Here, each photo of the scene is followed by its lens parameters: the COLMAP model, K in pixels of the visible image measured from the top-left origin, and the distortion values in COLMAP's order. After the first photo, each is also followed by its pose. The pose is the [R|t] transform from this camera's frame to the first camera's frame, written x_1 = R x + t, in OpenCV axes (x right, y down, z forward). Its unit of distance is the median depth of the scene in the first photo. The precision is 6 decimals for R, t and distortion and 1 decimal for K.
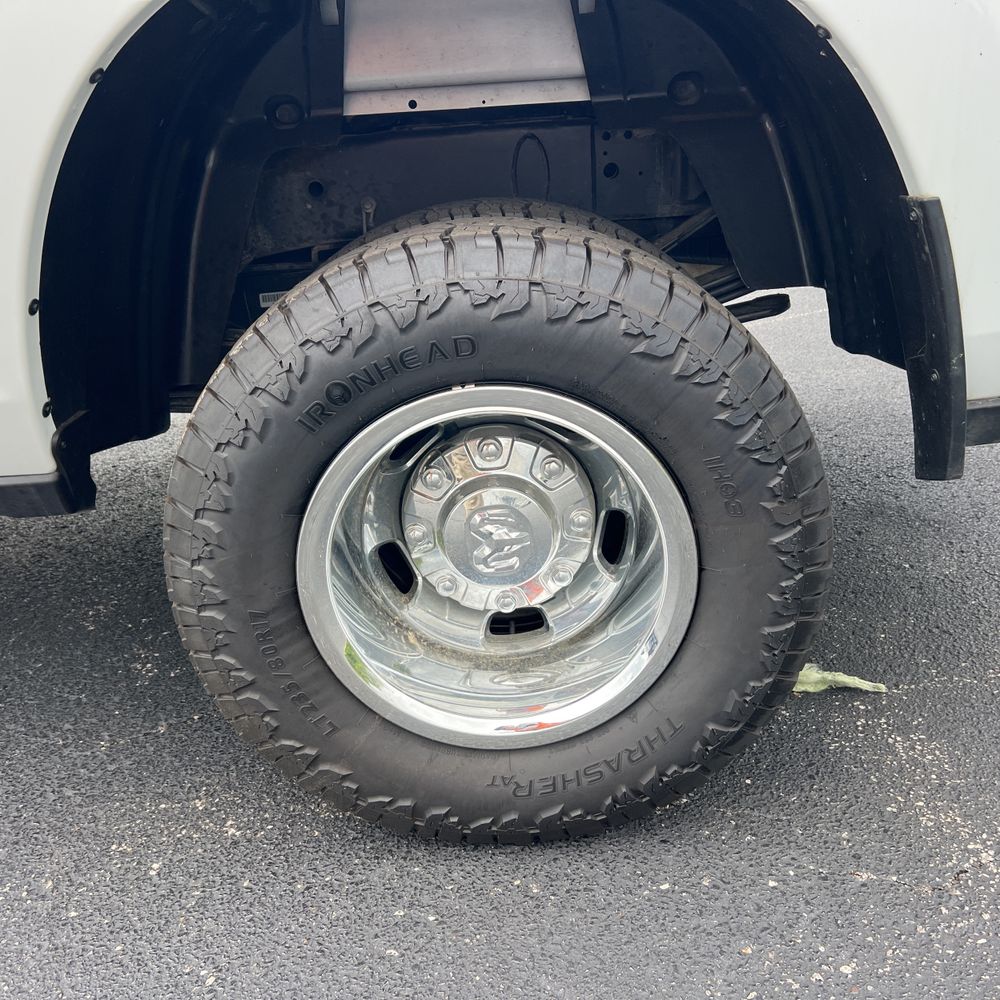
lens RADIAL K [[1001.7, 0, 515.3], [0, 1001.7, 490.0], [0, 0, 1]] dist [0.073930, -0.080106]
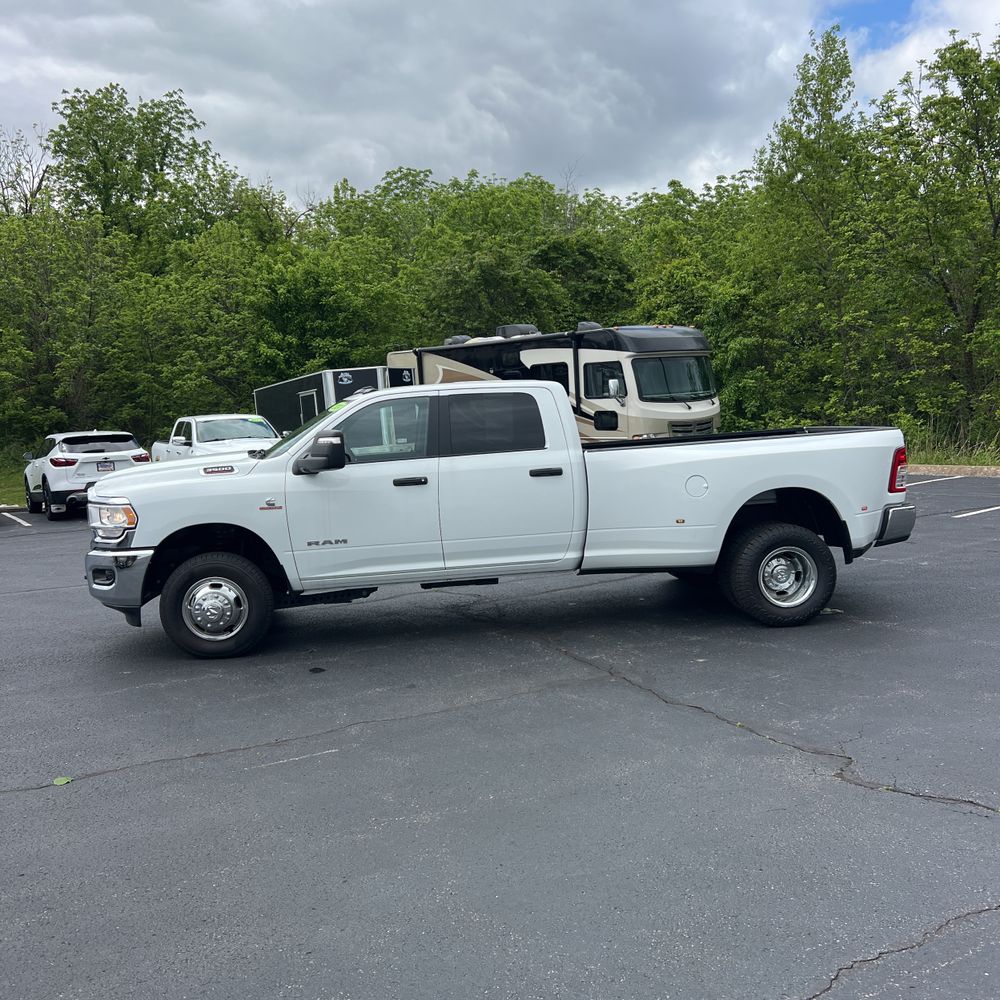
lens RADIAL K [[1019.8, 0, 502.8], [0, 1019.8, 499.4], [0, 0, 1]] dist [0.129734, -0.213238]
pose [[0.990914, -0.014486, 0.133715, -2.542821], [0.050755, 0.960951, -0.272024, 1.232183], [-0.124553, 0.276339, 0.952955, -4.925589]]
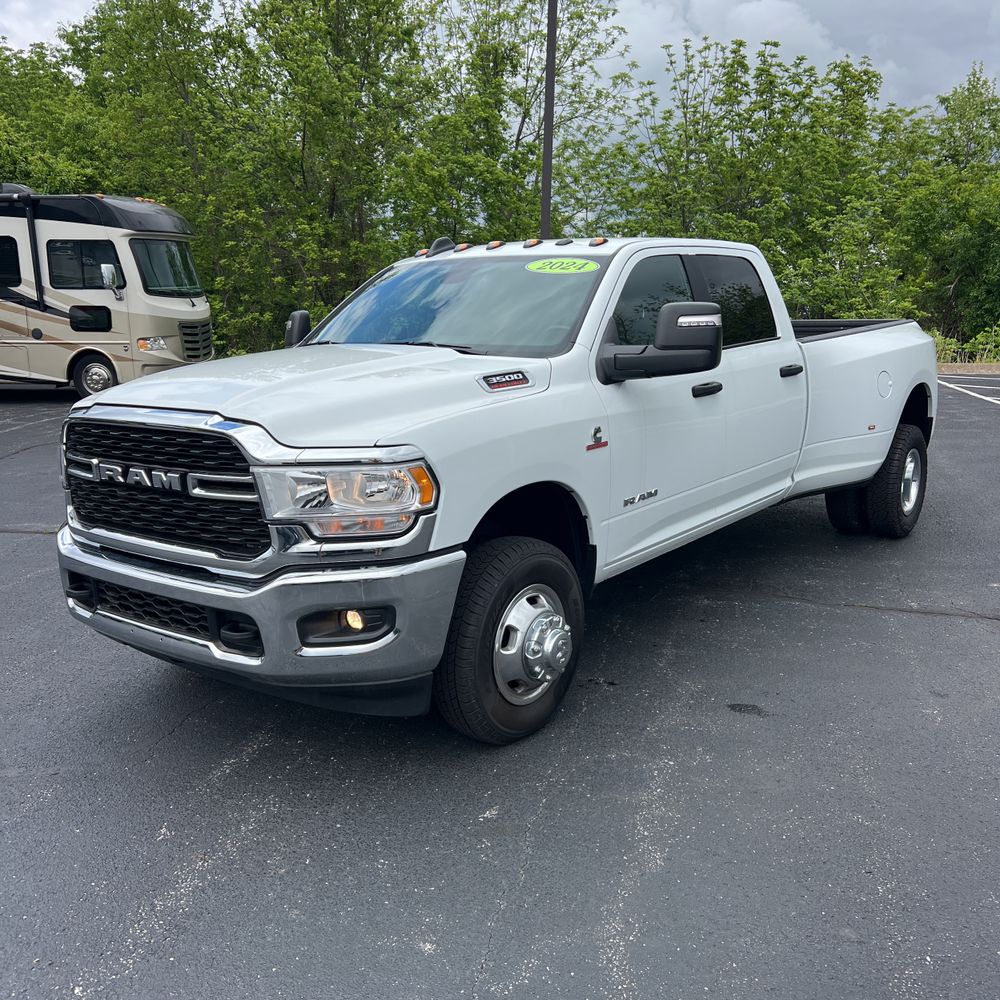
lens RADIAL K [[1015.2, 0, 492.7], [0, 1015.2, 504.5], [0, 0, 1]] dist [0.109032, -0.221704]
pose [[0.598239, -0.130600, 0.790604, -5.855586], [0.276440, 0.959696, -0.050646, -0.149030], [-0.752124, 0.248853, 0.610230, -0.772910]]
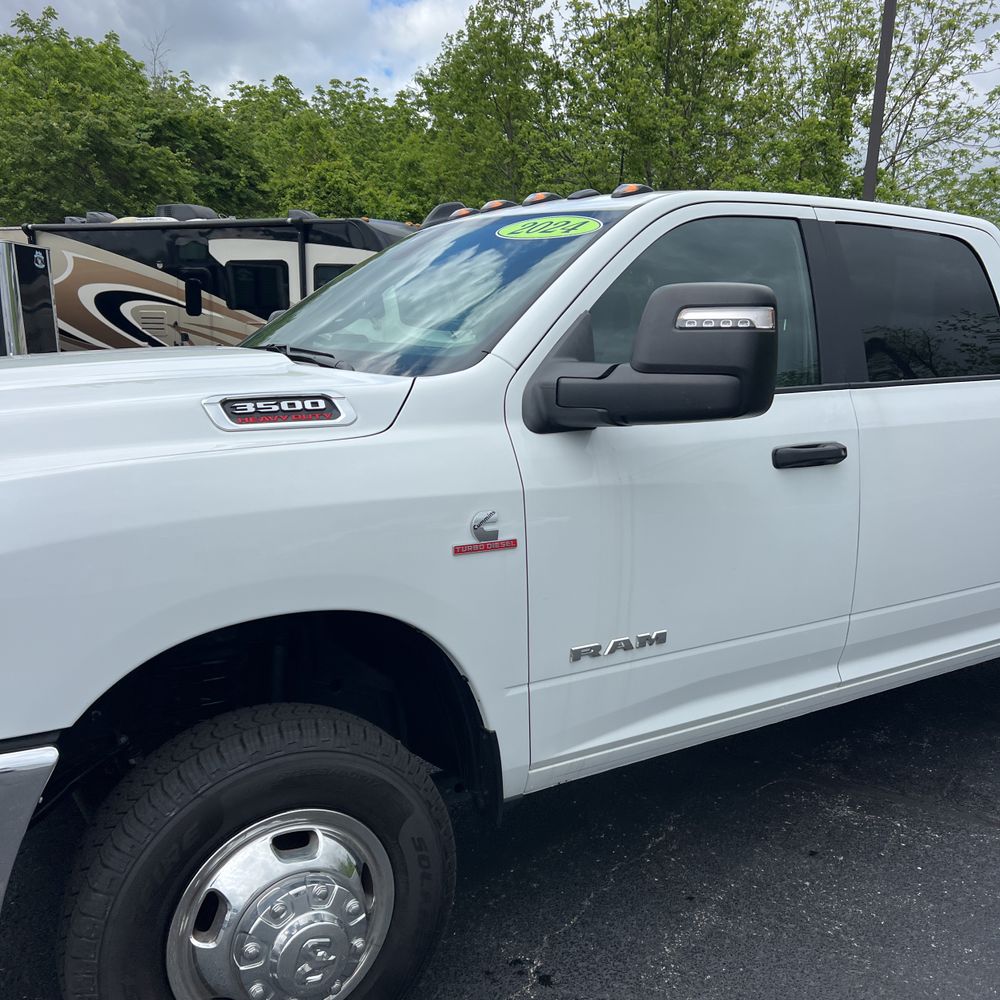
lens RADIAL K [[1016.8, 0, 498.5], [0, 1016.8, 509.3], [0, 0, 1]] dist [0.029077, -0.025024]
pose [[0.830534, -0.038689, 0.555623, -3.990582], [0.150876, 0.975914, -0.157571, -0.193344], [-0.536144, 0.214698, 0.816367, -0.492624]]
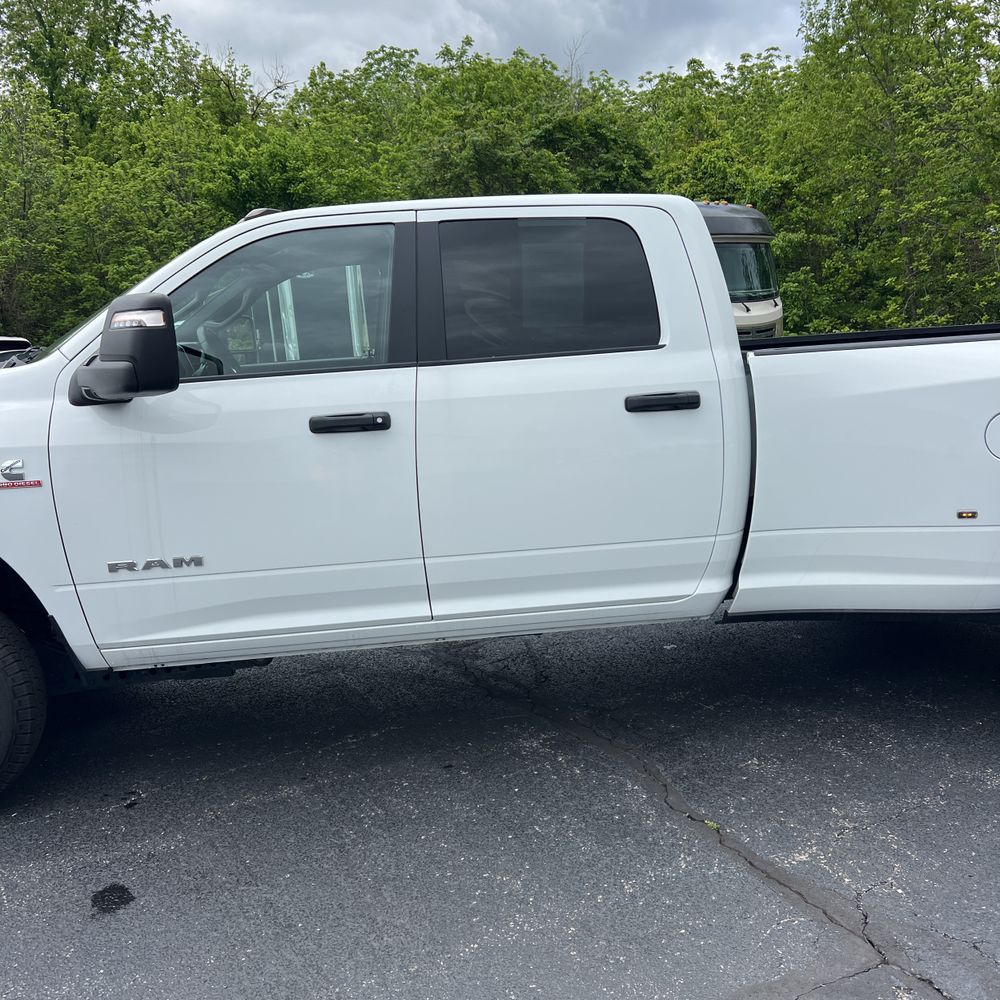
lens RADIAL K [[1016.8, 0, 498.5], [0, 1016.8, 509.3], [0, 0, 1]] dist [0.029077, -0.025024]
pose [[0.989913, -0.022054, 0.139949, -2.268100], [0.047877, 0.981772, -0.183933, 0.166289], [-0.133341, 0.188778, 0.972925, -1.640883]]
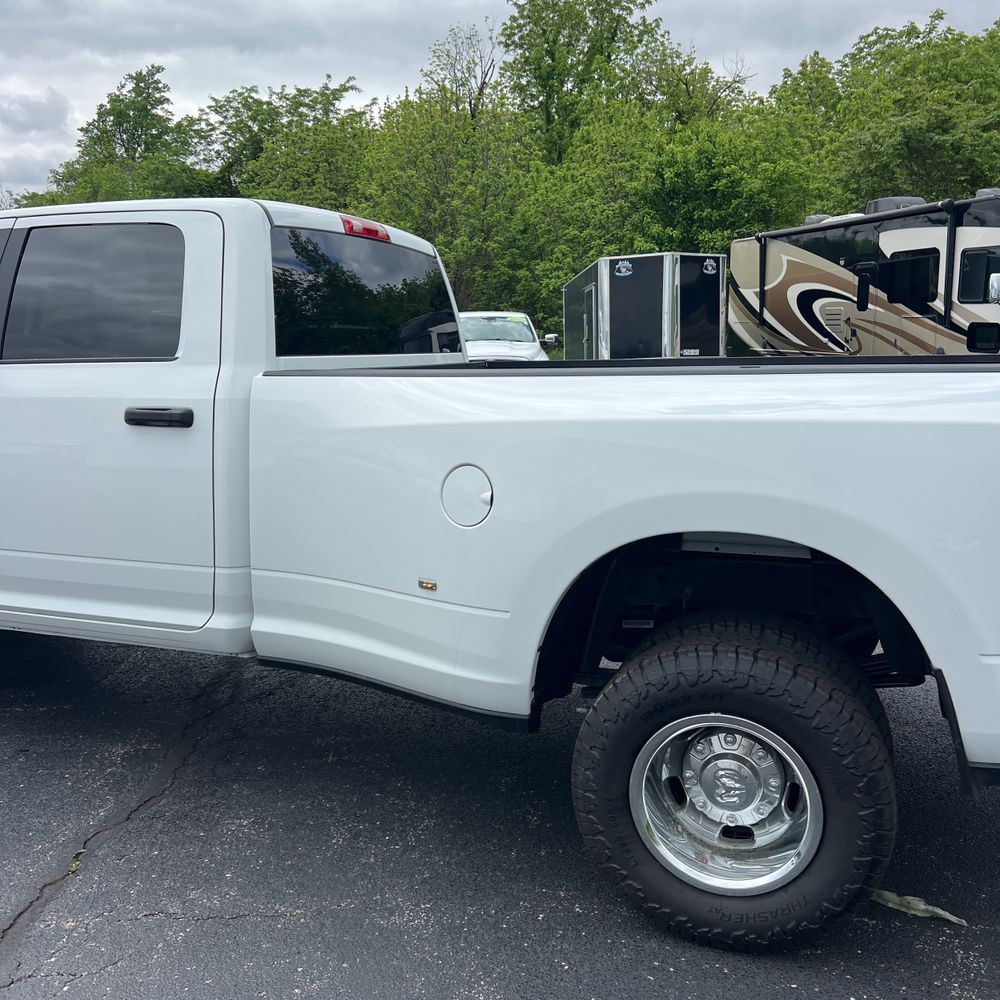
lens RADIAL K [[1016.8, 0, 483.8], [0, 1016.8, 499.0], [0, 0, 1]] dist [0.063685, -0.108703]
pose [[0.934390, 0.098070, -0.342487, 0.174842], [-0.161502, 0.973509, -0.161857, -0.102423], [0.317541, 0.206550, 0.925476, -1.204537]]
